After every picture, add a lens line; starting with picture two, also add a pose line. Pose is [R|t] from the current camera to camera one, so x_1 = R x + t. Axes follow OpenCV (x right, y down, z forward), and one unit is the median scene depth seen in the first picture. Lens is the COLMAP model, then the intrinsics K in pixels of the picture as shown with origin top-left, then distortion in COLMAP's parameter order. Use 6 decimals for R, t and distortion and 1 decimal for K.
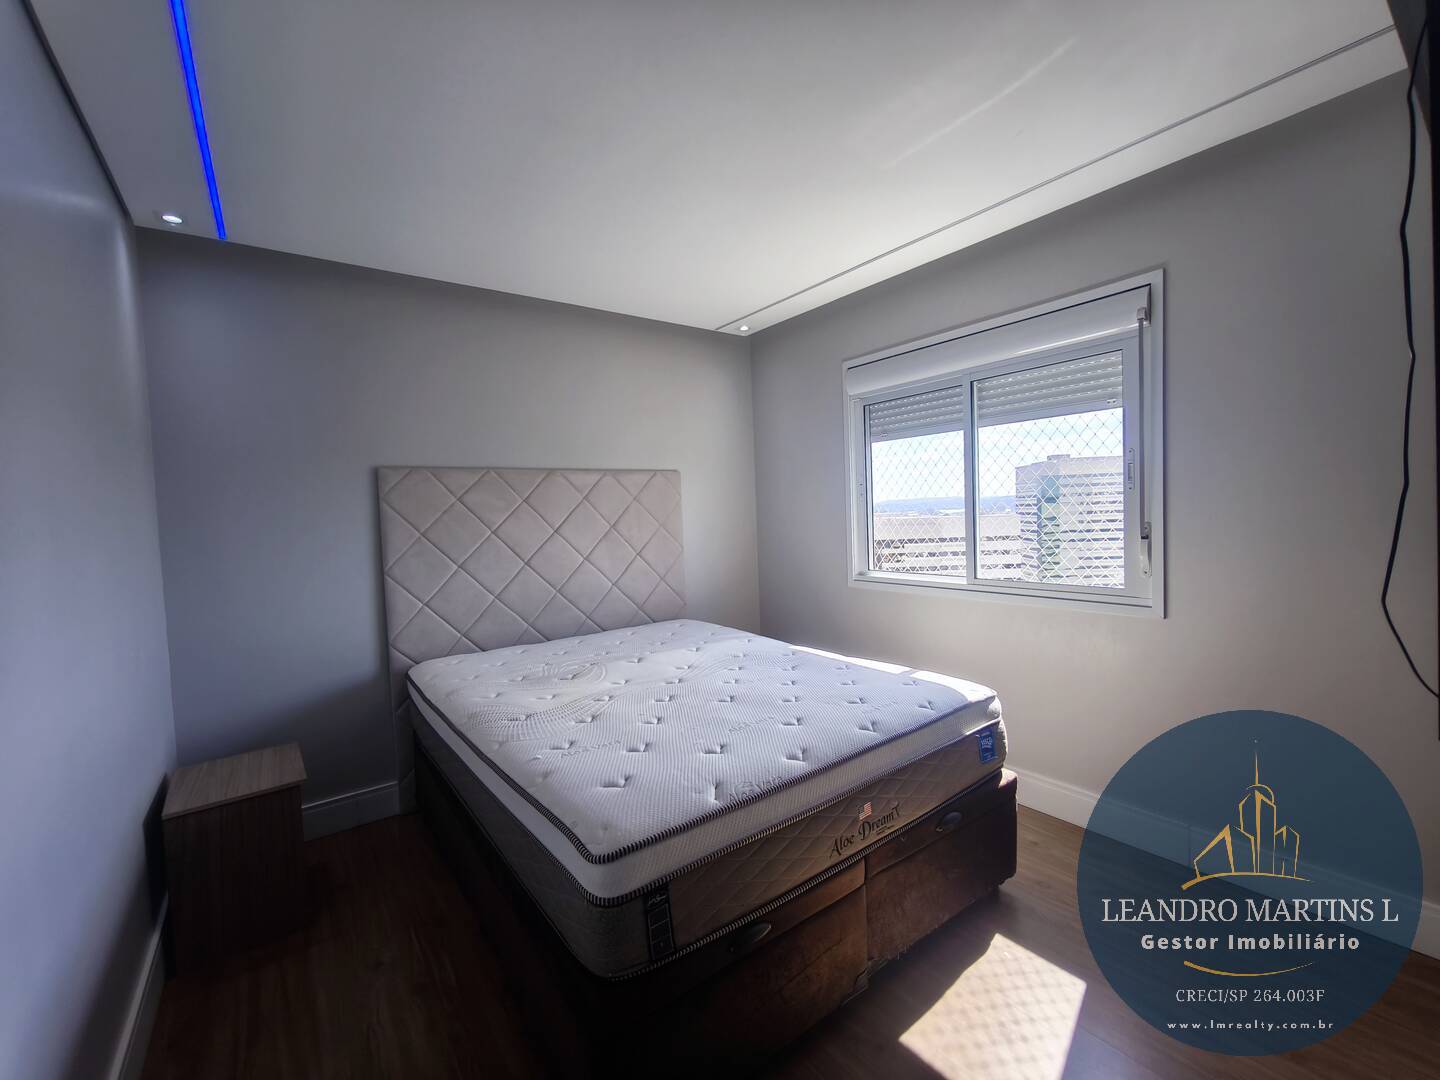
lens RADIAL K [[601.6, 0, 721.4], [0, 601.6, 543.6], [0, 0, 1]] dist [-0.005661, 0.000411]
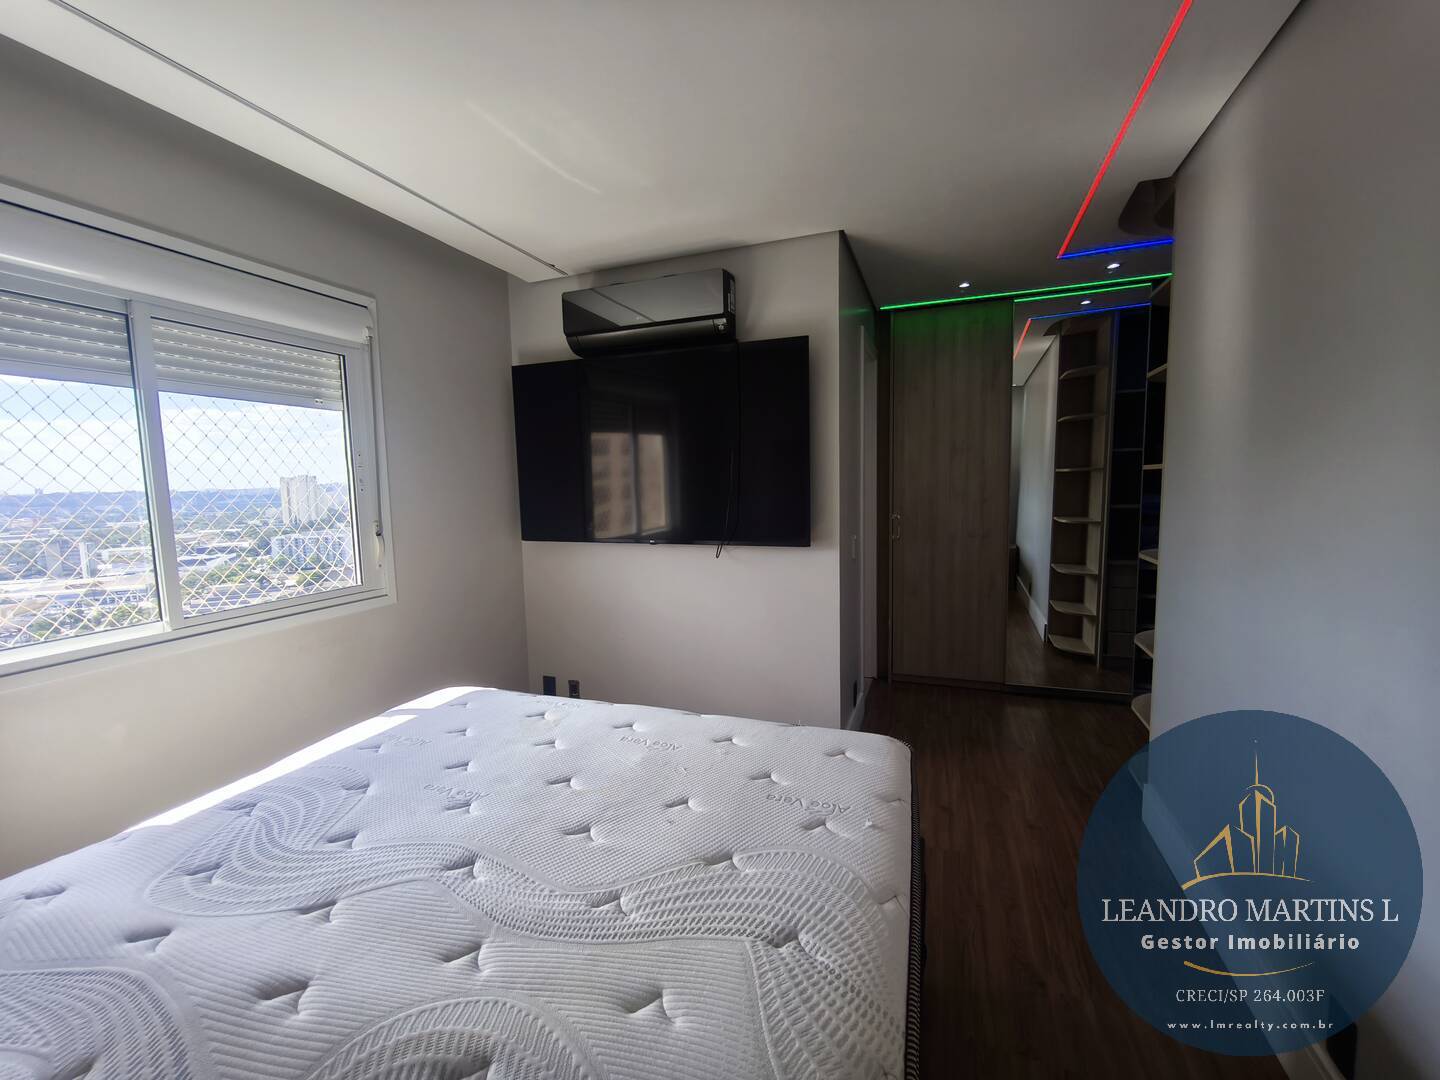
lens RADIAL K [[601.6, 0, 722.2], [0, 601.6, 538.5], [0, 0, 1]] dist [-0.005661, 0.000411]
pose [[-0.549113, -0.034012, 0.835055, -0.621294], [0.083442, 0.991948, 0.095272, -0.058593], [-0.831572, 0.121994, -0.541854, 1.156624]]
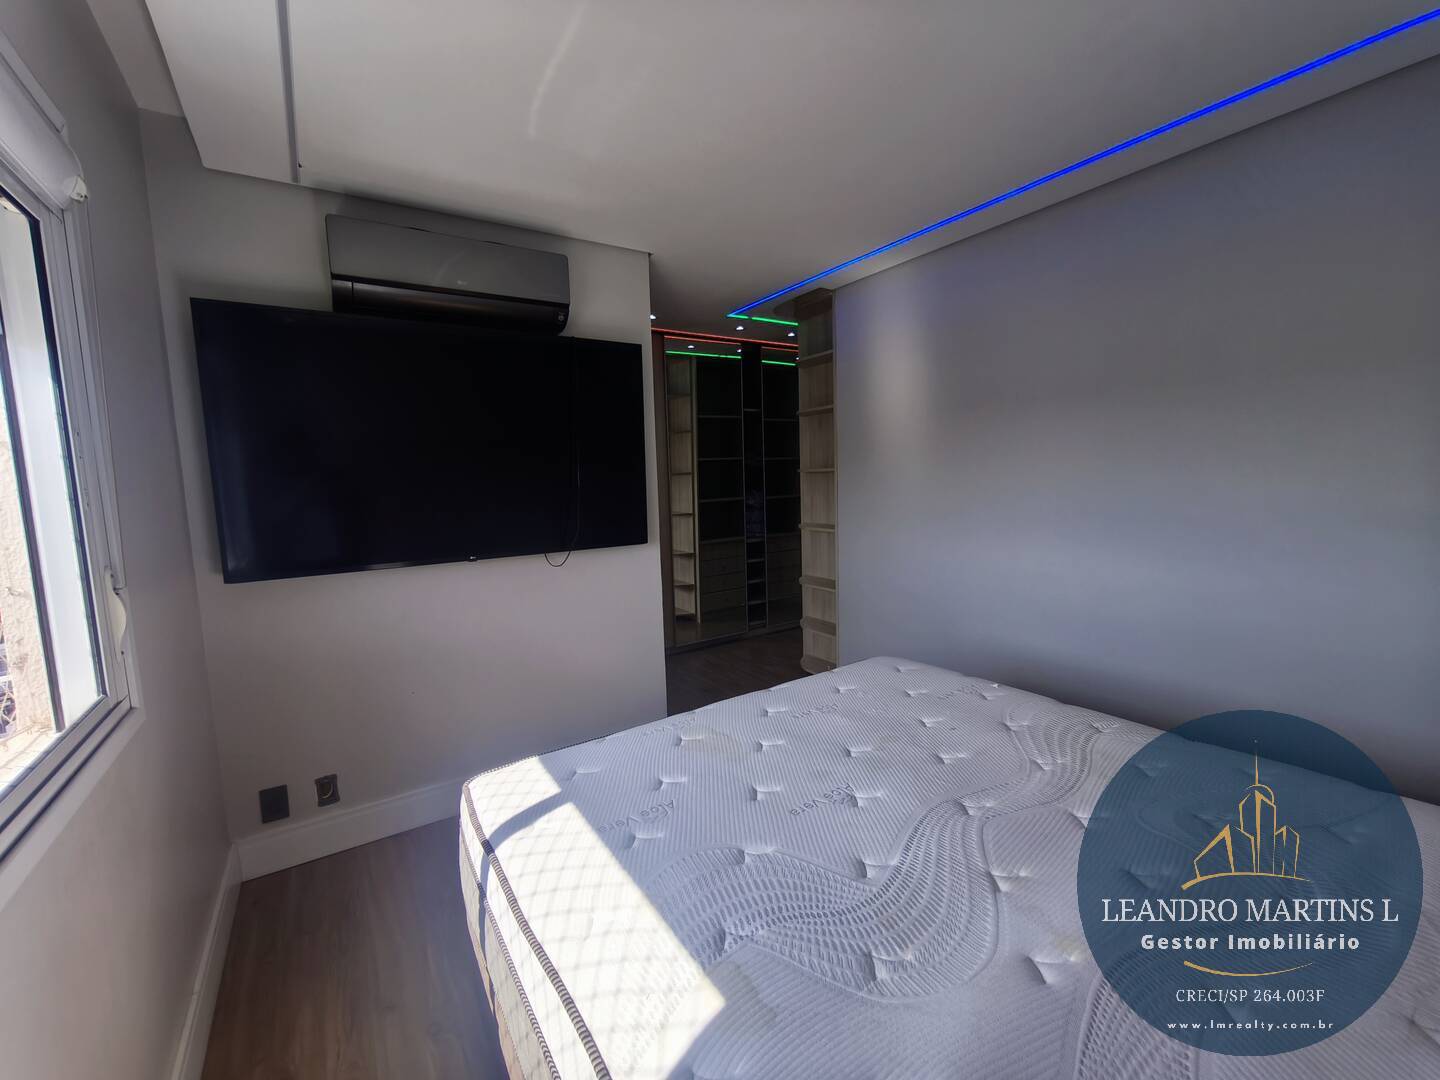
lens RADIAL K [[601.6, 0, 717.4], [0, 601.6, 541.4], [0, 0, 1]] dist [-0.005661, 0.000411]
pose [[-0.997010, 0.058485, 0.050499, 0.119713], [0.066027, 0.984316, 0.163590, -0.120906], [-0.040140, 0.166435, -0.985235, 1.645945]]
